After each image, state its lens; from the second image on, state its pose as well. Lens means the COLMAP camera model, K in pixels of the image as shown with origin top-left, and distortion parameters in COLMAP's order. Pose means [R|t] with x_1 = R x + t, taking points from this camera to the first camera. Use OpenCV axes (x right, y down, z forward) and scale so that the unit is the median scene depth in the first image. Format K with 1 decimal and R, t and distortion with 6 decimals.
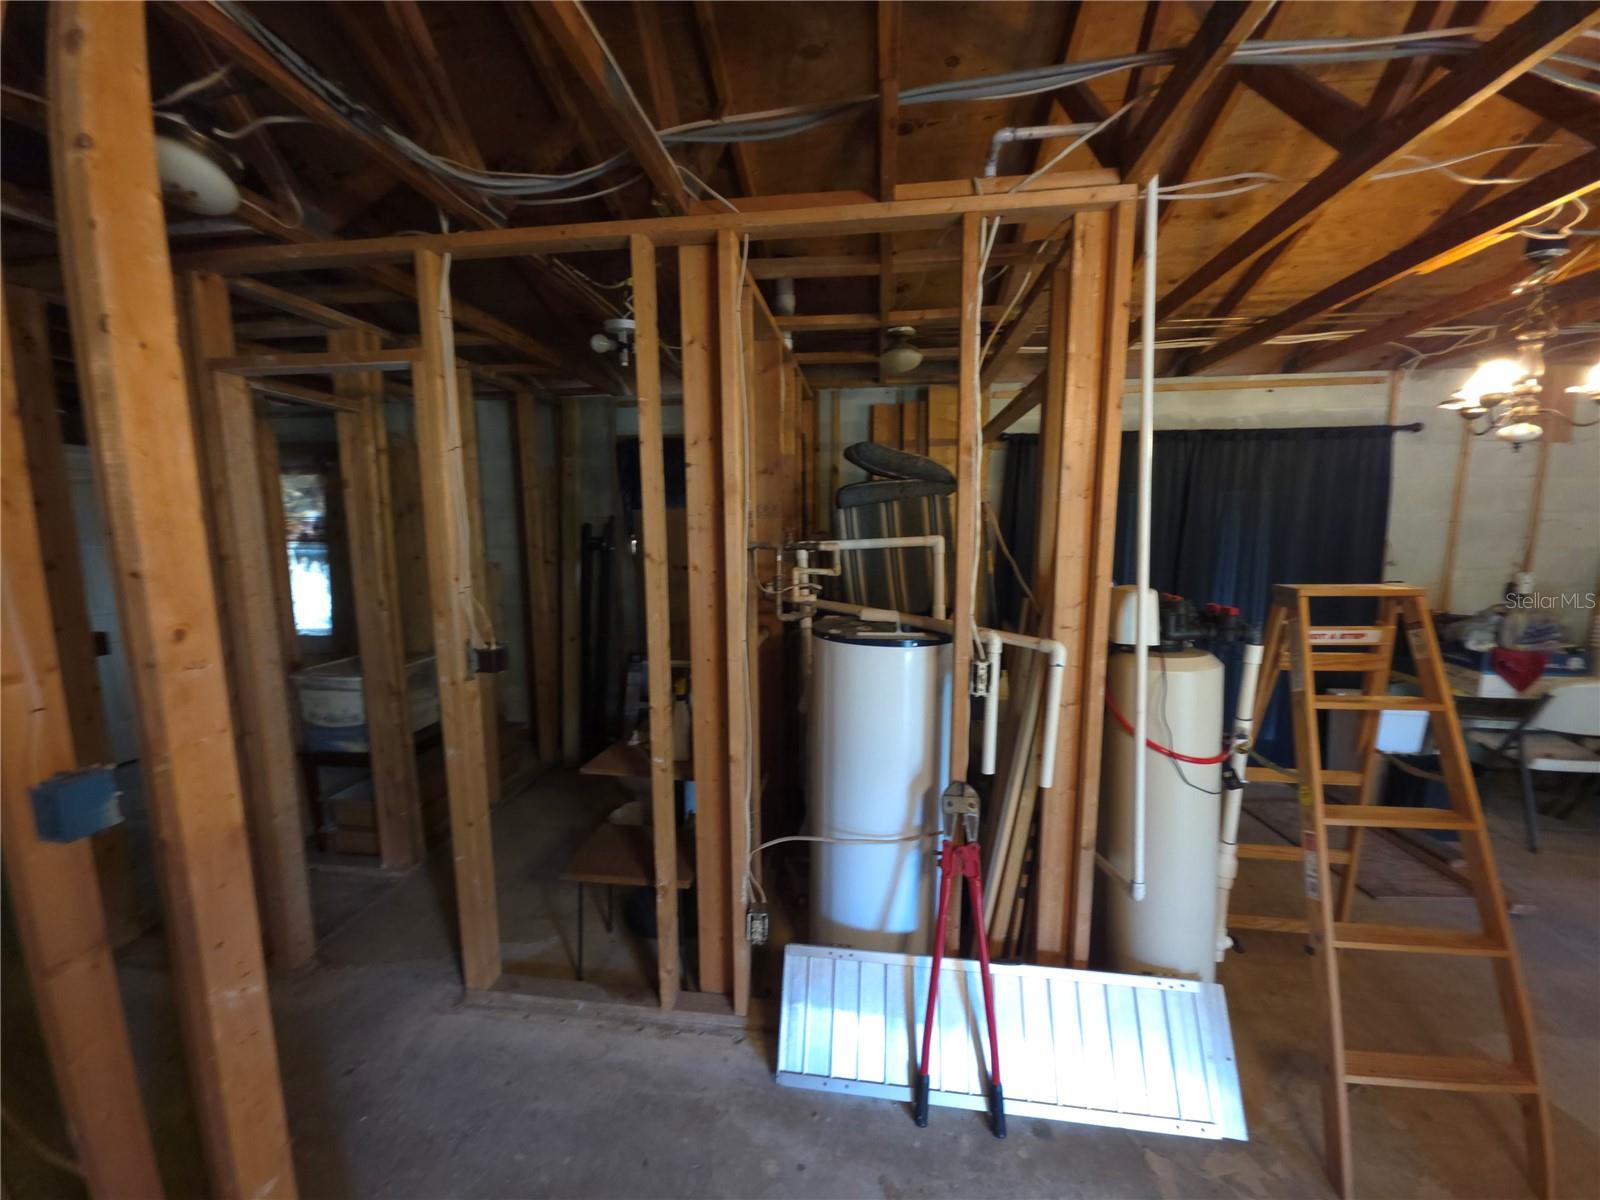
lens RADIAL K [[634.2, 0, 792.5], [0, 634.2, 610.3], [0, 0, 1]] dist [0.010265, -0.006542]
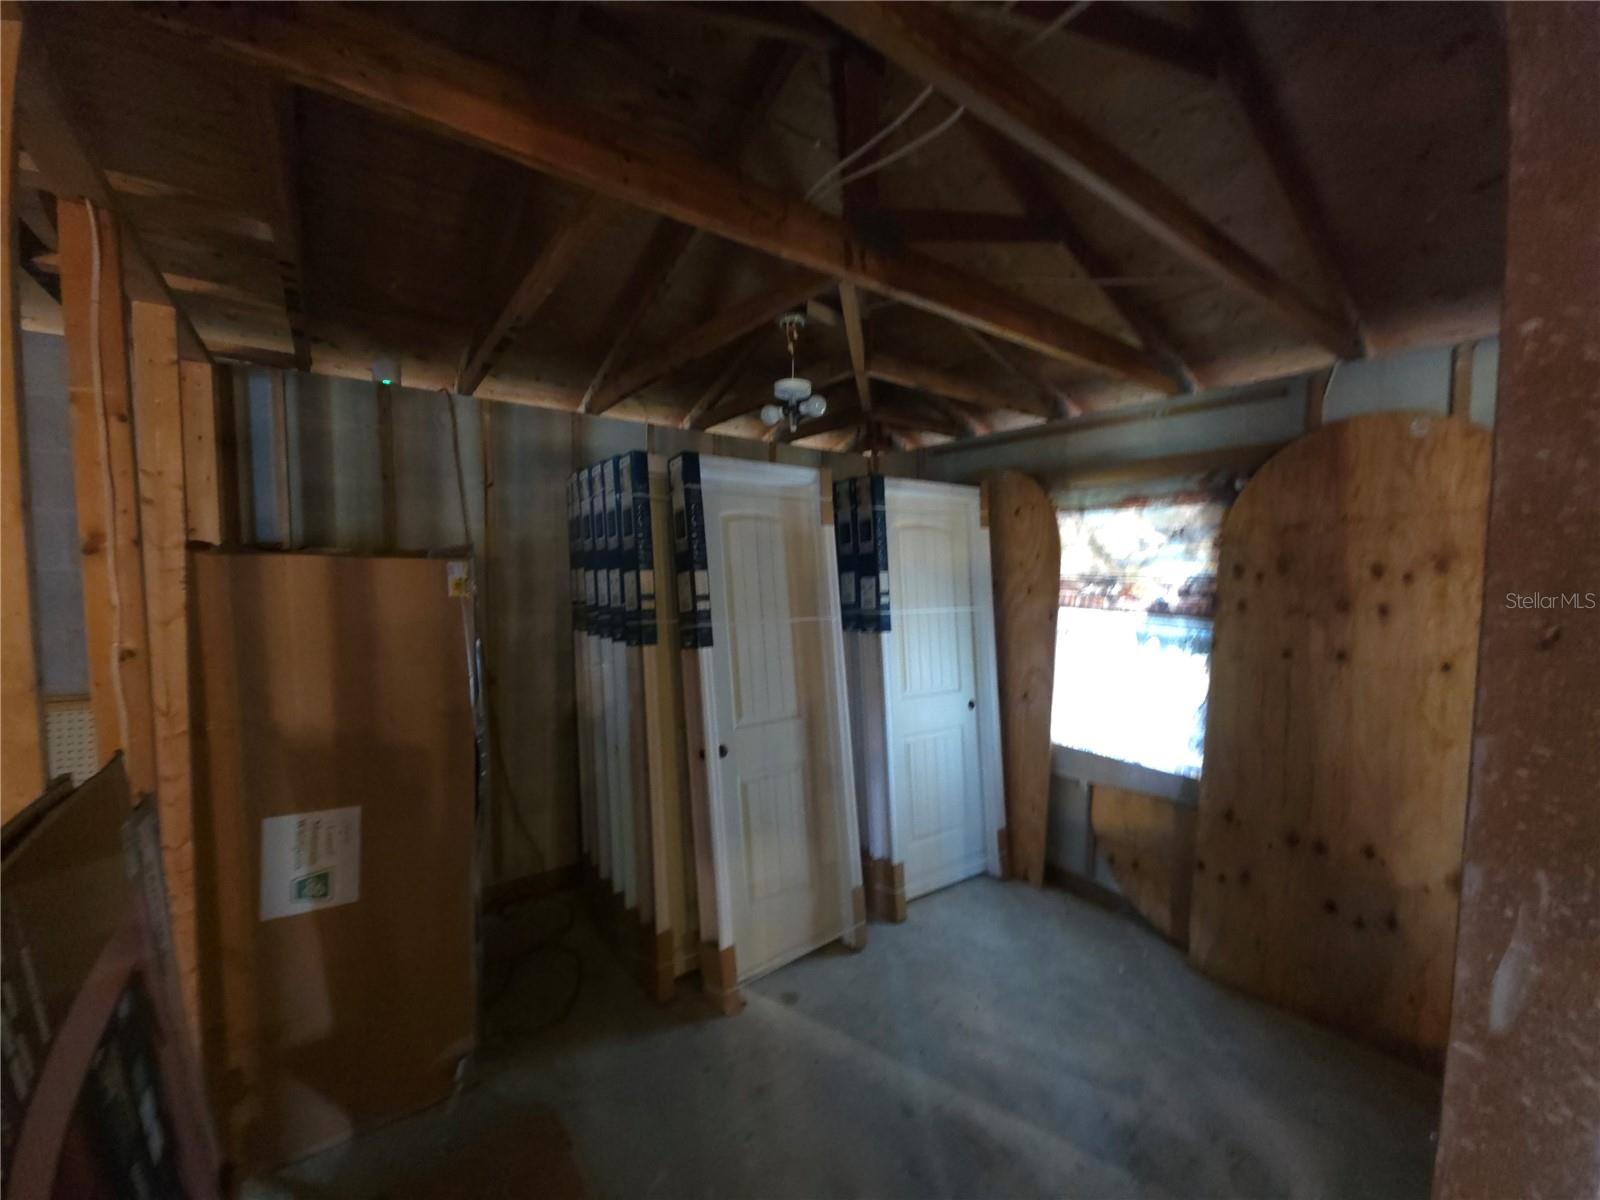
lens RADIAL K [[634.2, 0, 792.5], [0, 634.2, 610.3], [0, 0, 1]] dist [0.010265, -0.006542]
pose [[0.696560, 0.054723, -0.715409, -1.322508], [-0.112423, 0.993096, -0.033497, -0.117664], [0.708637, 0.103761, 0.697902, 0.731775]]
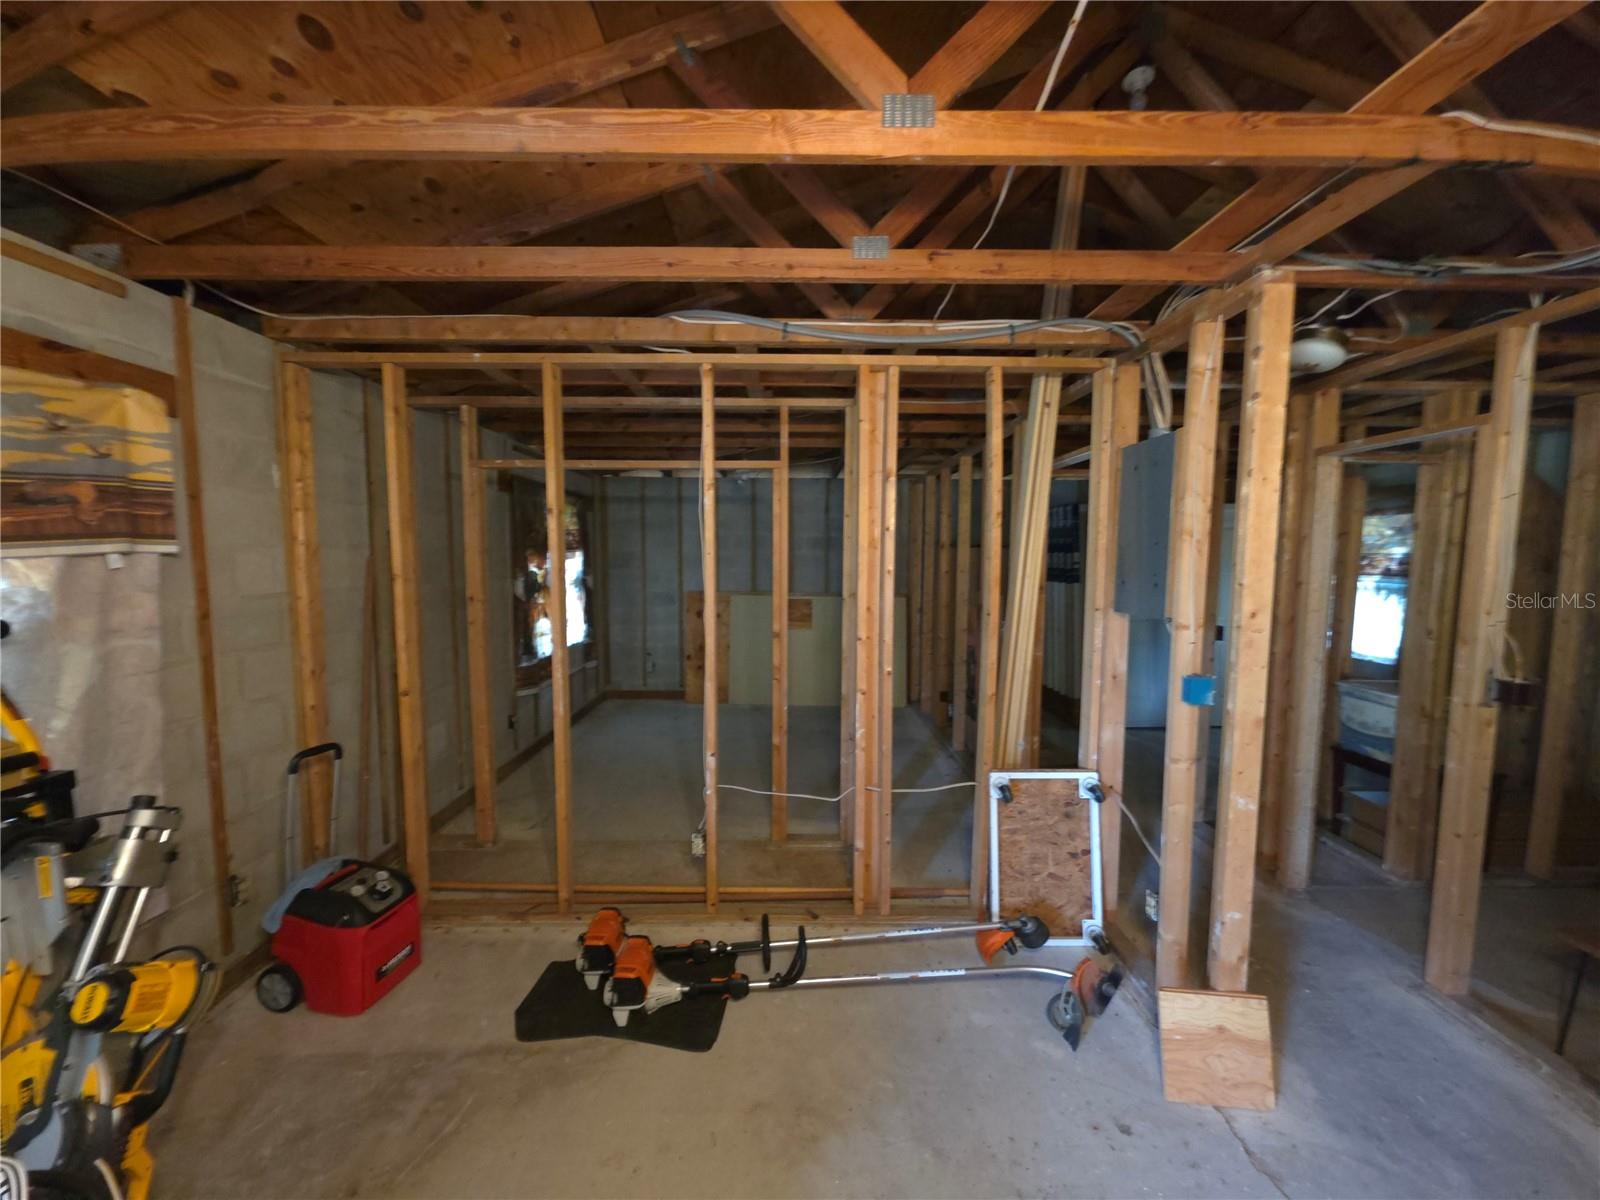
lens RADIAL K [[634.2, 0, 792.5], [0, 634.2, 610.3], [0, 0, 1]] dist [0.010265, -0.006542]
pose [[0.140875, 0.093282, -0.985623, 0.384849], [-0.144147, 0.986875, 0.072798, 0.039879], [0.979477, 0.131819, 0.152472, -0.349696]]
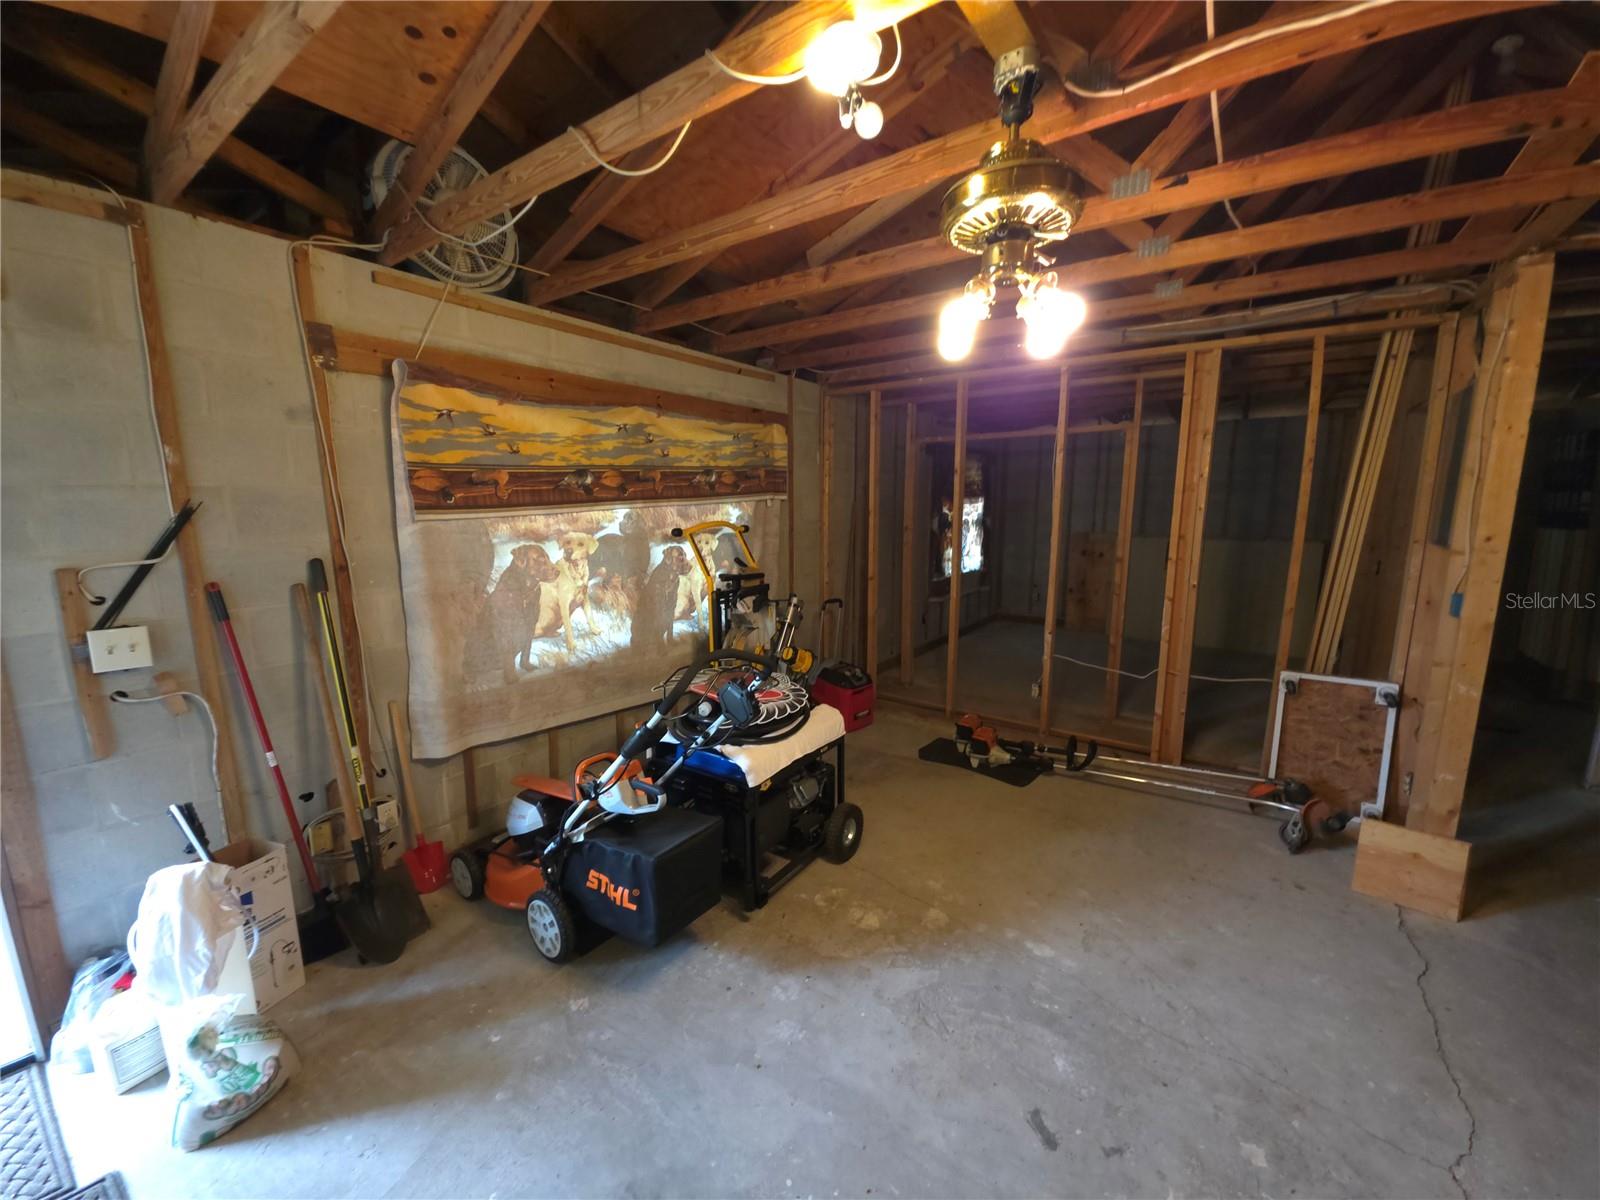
lens RADIAL K [[634.2, 0, 792.5], [0, 634.2, 610.3], [0, 0, 1]] dist [0.010265, -0.006542]
pose [[-0.465483, 0.155415, -0.871305, 1.178331], [-0.117151, 0.964980, 0.234711, 0.019149], [0.877269, 0.211328, -0.430975, -0.134157]]
